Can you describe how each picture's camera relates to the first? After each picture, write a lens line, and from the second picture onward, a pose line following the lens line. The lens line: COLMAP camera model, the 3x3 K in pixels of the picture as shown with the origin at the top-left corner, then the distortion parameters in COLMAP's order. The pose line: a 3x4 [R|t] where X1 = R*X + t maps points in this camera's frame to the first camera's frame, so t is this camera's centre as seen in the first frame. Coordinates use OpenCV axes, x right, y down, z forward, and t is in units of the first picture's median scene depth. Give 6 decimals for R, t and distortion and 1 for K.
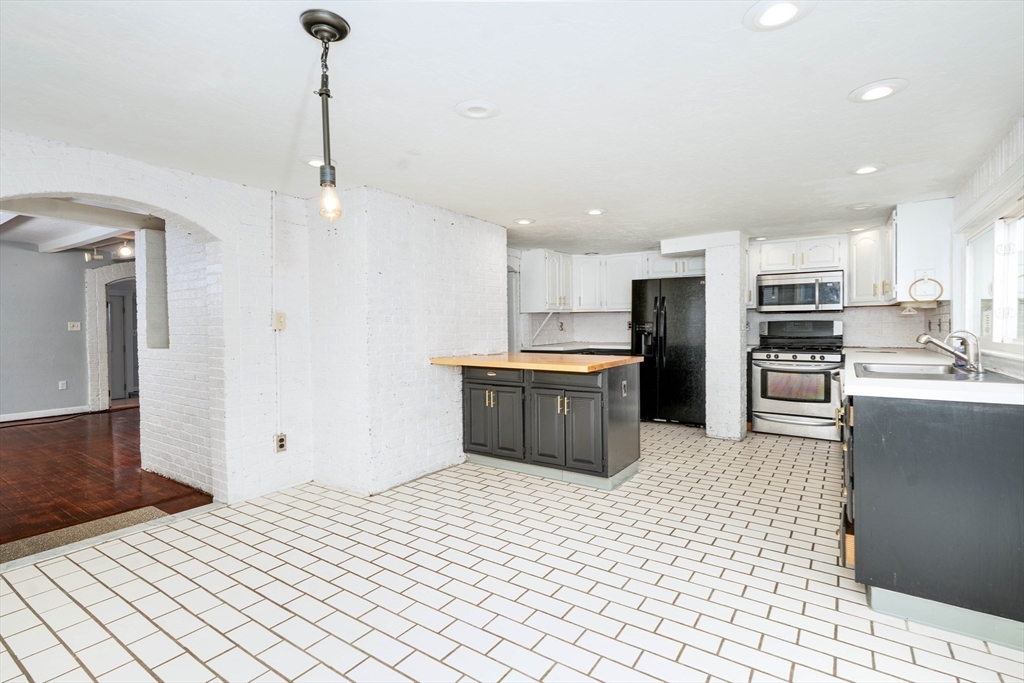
lens RADIAL K [[453.0, 0, 510.3], [0, 453.0, 335.0], [0, 0, 1]] dist [-0.014743, 0.009996]
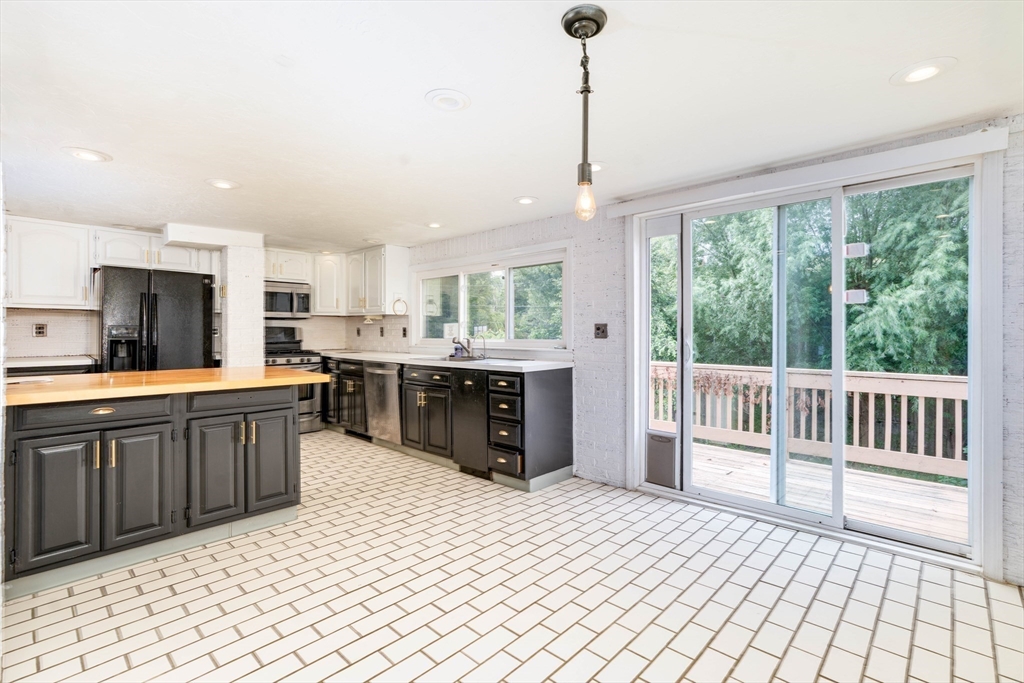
lens RADIAL K [[473.4, 0, 523.9], [0, 473.4, 332.4], [0, 0, 1]] dist [-0.010048, 0.012777]
pose [[0.181038, 0.005466, 0.983461, -0.673708], [0.014517, 0.999861, -0.008229, -0.002248], [-0.983369, 0.015767, 0.180934, 0.446982]]
